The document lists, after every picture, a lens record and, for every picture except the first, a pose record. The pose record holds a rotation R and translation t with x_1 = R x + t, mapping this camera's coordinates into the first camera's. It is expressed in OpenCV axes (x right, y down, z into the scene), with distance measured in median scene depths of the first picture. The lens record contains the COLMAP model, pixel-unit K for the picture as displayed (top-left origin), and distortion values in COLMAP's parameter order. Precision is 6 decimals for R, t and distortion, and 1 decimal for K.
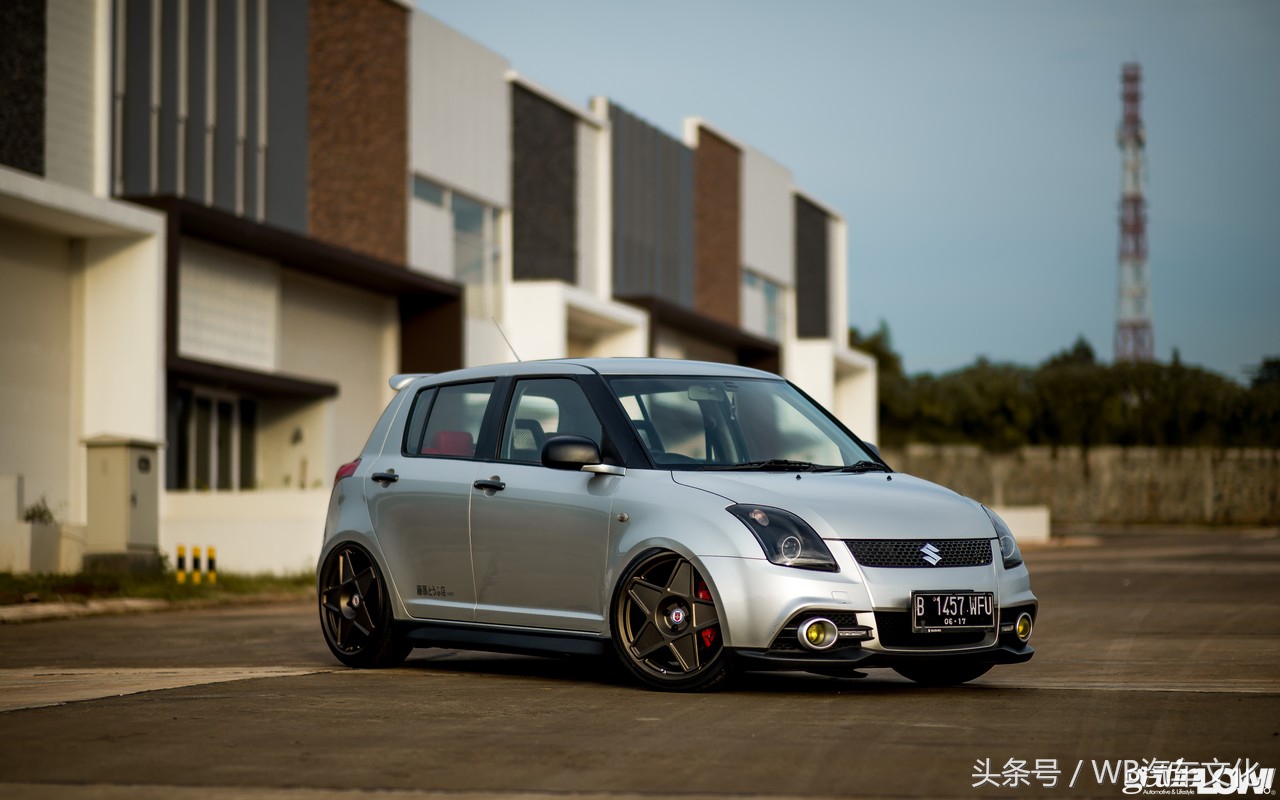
lens RADIAL K [[3103.5, 0, 640.0], [0, 3103.5, 400.0], [0, 0, 1]] dist [-0.064165, 0.211612]
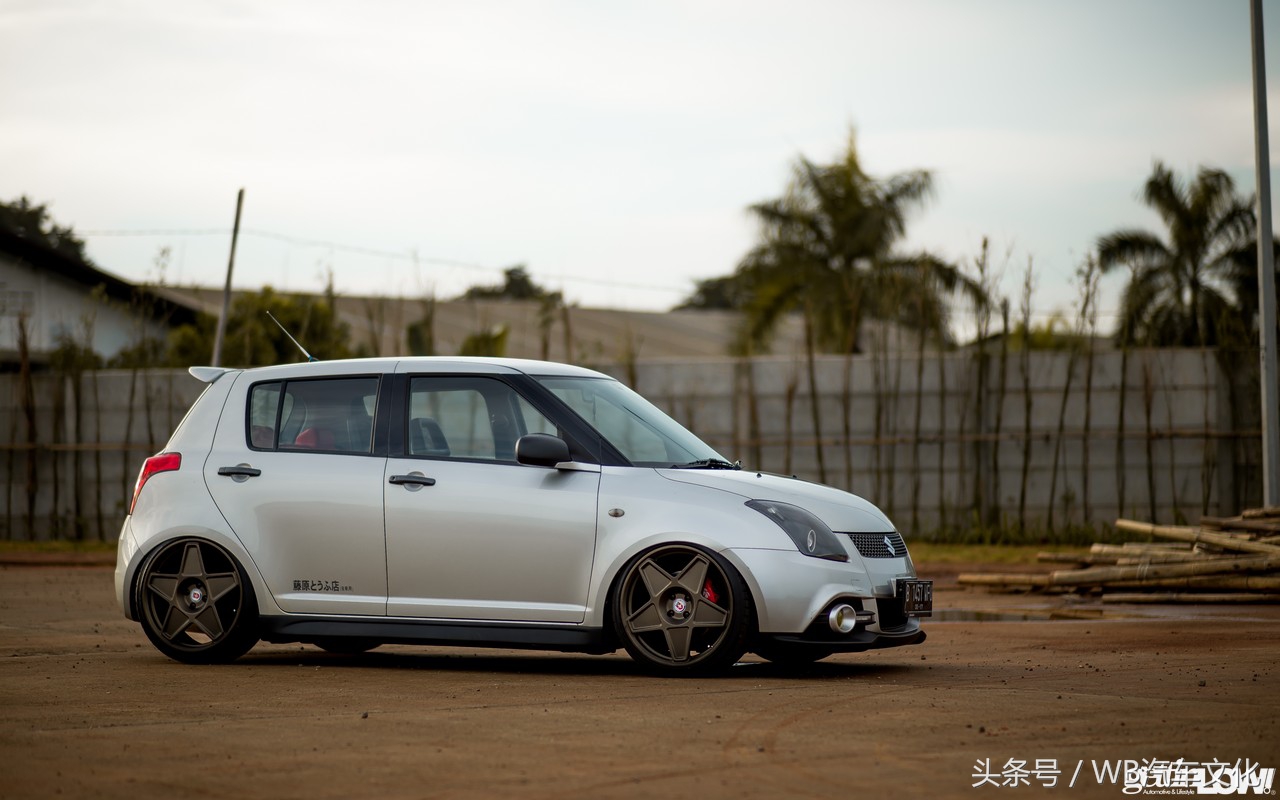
lens RADIAL K [[3103.5, 0, 640.0], [0, 3103.5, 400.0], [0, 0, 1]] dist [-0.064165, 0.211612]
pose [[0.850052, 0.019770, 0.526328, -0.502901], [-0.019928, 0.999787, -0.005370, 0.004918], [-0.526322, -0.005924, 0.850265, 0.095325]]
